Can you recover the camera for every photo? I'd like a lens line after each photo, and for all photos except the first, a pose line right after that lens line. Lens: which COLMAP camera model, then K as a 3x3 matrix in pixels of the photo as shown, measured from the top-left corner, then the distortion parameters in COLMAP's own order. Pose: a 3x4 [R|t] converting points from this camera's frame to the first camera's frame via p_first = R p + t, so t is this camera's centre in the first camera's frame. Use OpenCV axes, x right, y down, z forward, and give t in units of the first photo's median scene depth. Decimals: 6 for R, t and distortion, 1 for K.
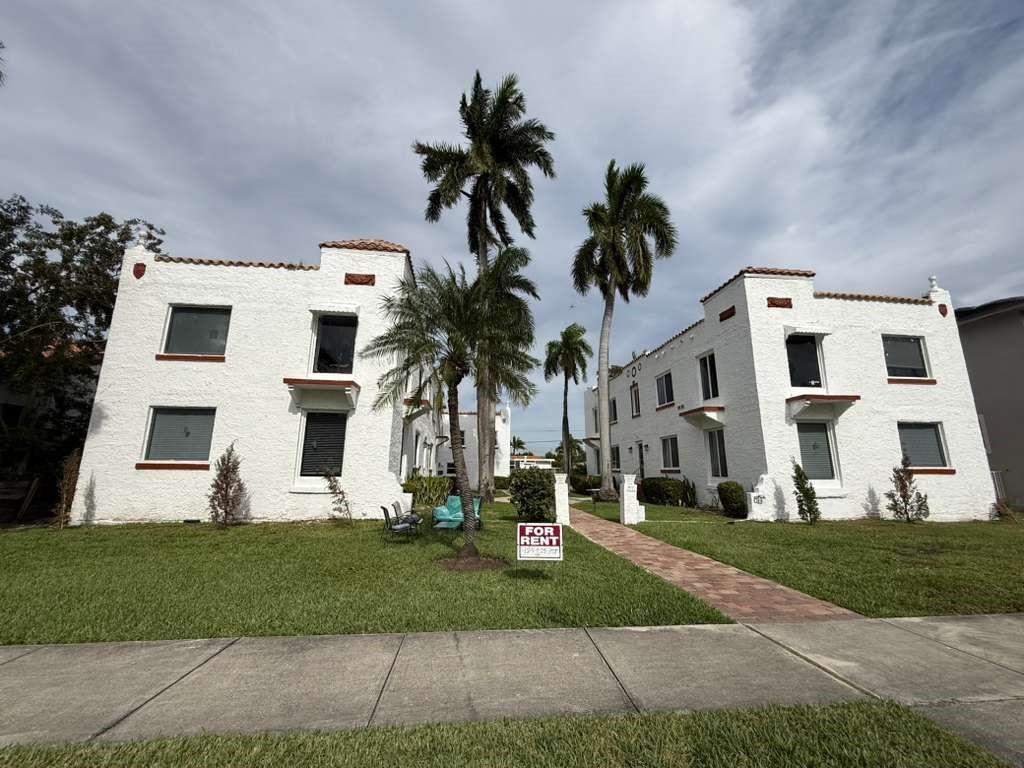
lens RADIAL K [[416.8, 0, 512.0], [0, 416.8, 384.0], [0, 0, 1]] dist [0.000616, 0.000024]
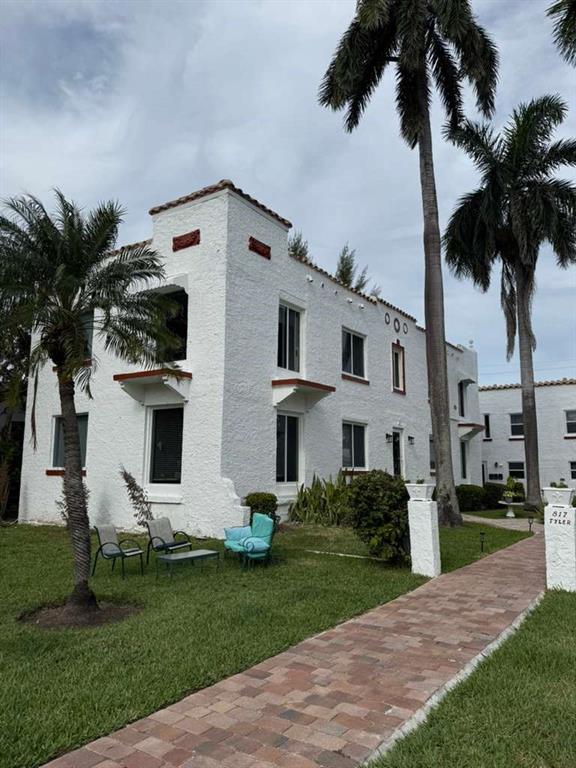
lens RADIAL K [[547.0, 0, 288.0], [0, 547.0, 384.0], [0, 0, 1]] dist [0.029947, 0.000195]
pose [[0.765682, -0.104868, -0.634613, 0.375278], [0.134975, 0.990849, -0.000883, 0.044268], [0.628898, -0.084980, 0.772829, 0.251868]]
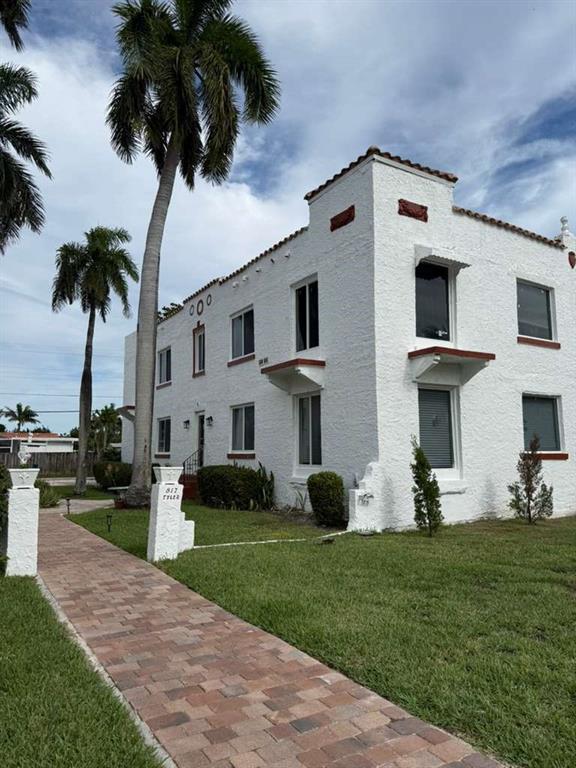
lens RADIAL K [[549.6, 0, 288.0], [0, 549.6, 384.0], [0, 0, 1]] dist [0.059642, -0.006568]
pose [[0.902882, 0.048673, 0.427125, 0.088372], [-0.082855, 0.994644, 0.061799, 0.044620], [-0.421829, -0.091187, 0.902078, 0.246664]]
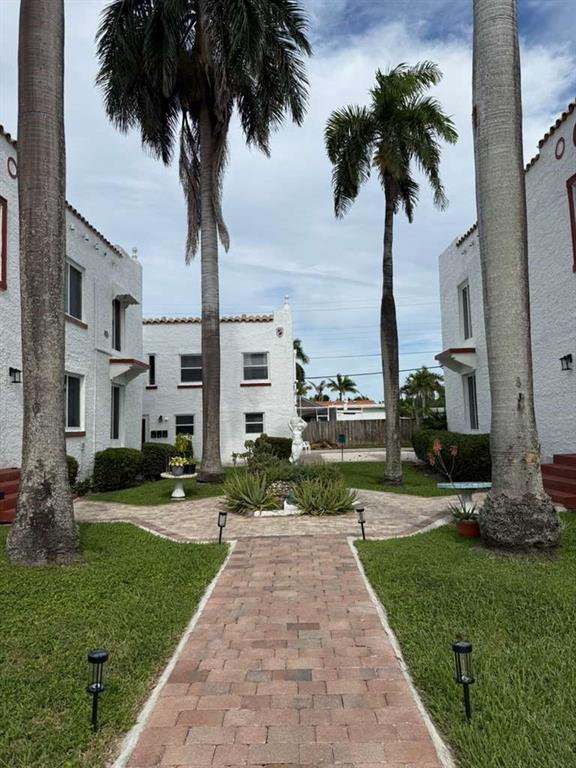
lens RADIAL K [[549.6, 0, 288.0], [0, 549.6, 384.0], [0, 0, 1]] dist [0.059642, -0.006568]
pose [[0.993287, -0.037338, -0.109484, 0.162852], [0.051525, 0.990205, 0.129767, 0.168480], [0.103566, -0.134537, 0.985482, 0.830715]]
